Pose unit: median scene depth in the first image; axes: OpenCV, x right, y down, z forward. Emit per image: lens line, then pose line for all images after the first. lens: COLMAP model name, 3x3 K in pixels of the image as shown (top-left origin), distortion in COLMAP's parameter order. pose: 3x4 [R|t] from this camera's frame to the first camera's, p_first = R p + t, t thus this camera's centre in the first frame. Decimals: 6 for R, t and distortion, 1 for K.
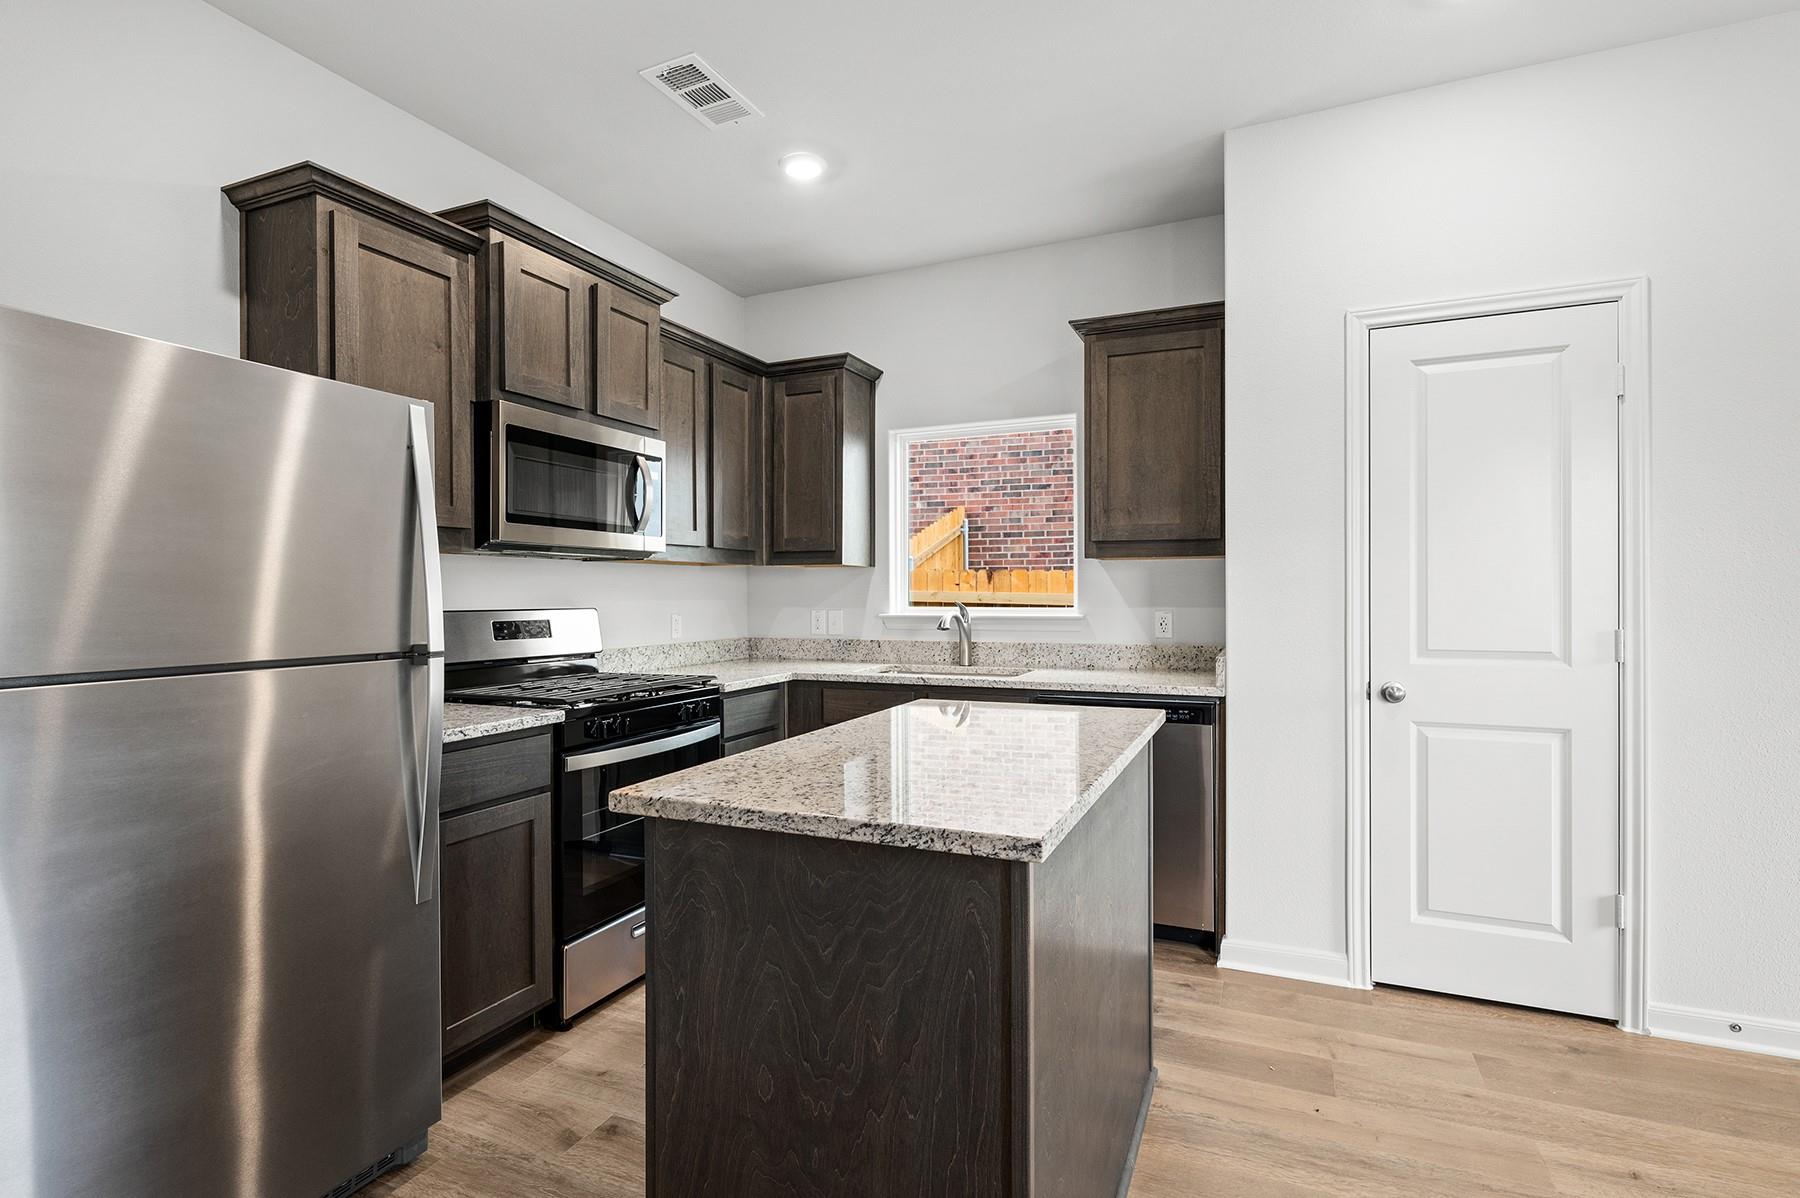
lens RADIAL K [[883.7, 0, 888.7], [0, 883.7, 595.7], [0, 0, 1]] dist [0.003388, -0.000112]
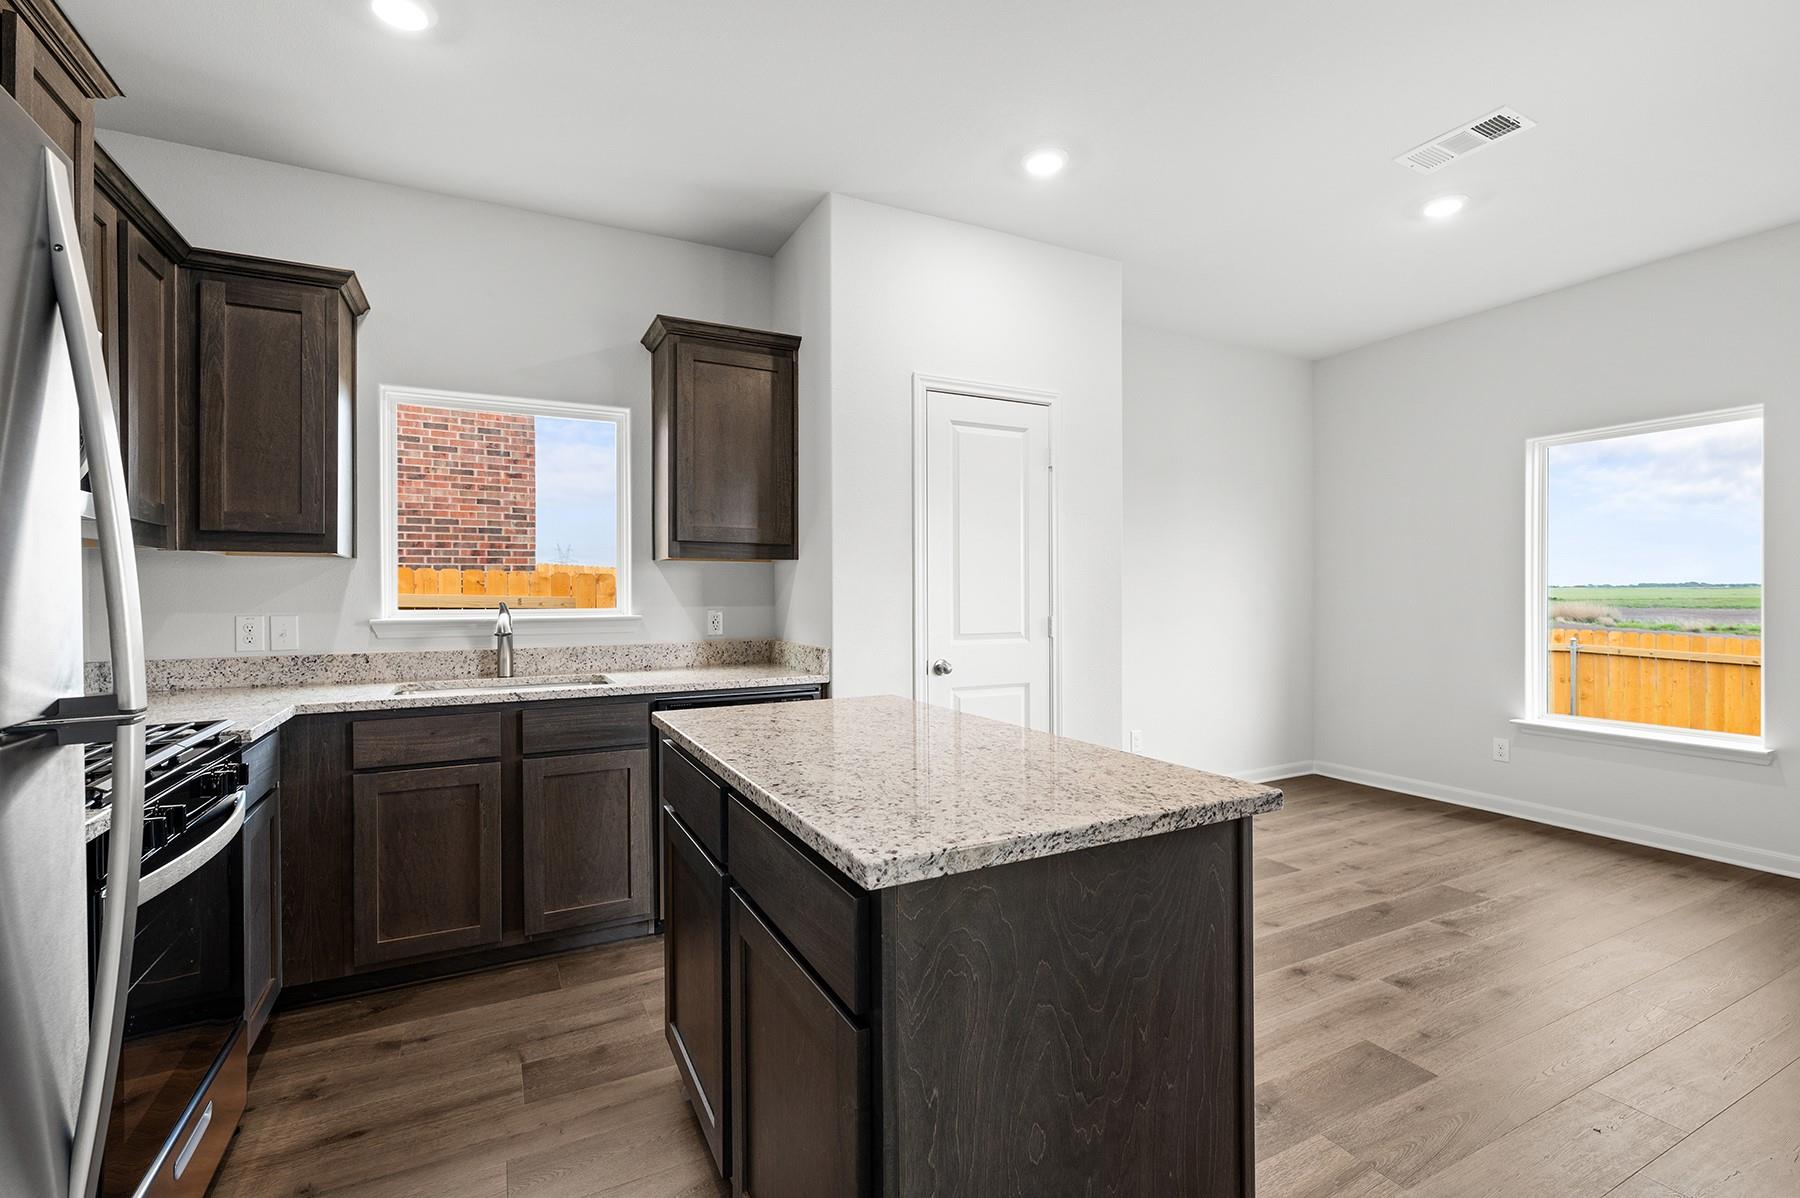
lens RADIAL K [[804.7, 0, 902.0], [0, 804.7, 599.0], [0, 0, 1]] dist [-0.000005, 0.000168]
pose [[0.619026, -0.003303, 0.785364, -0.334008], [0.003638, 0.999992, 0.001337, 0.003961], [-0.785362, 0.002030, 0.619033, 0.240570]]
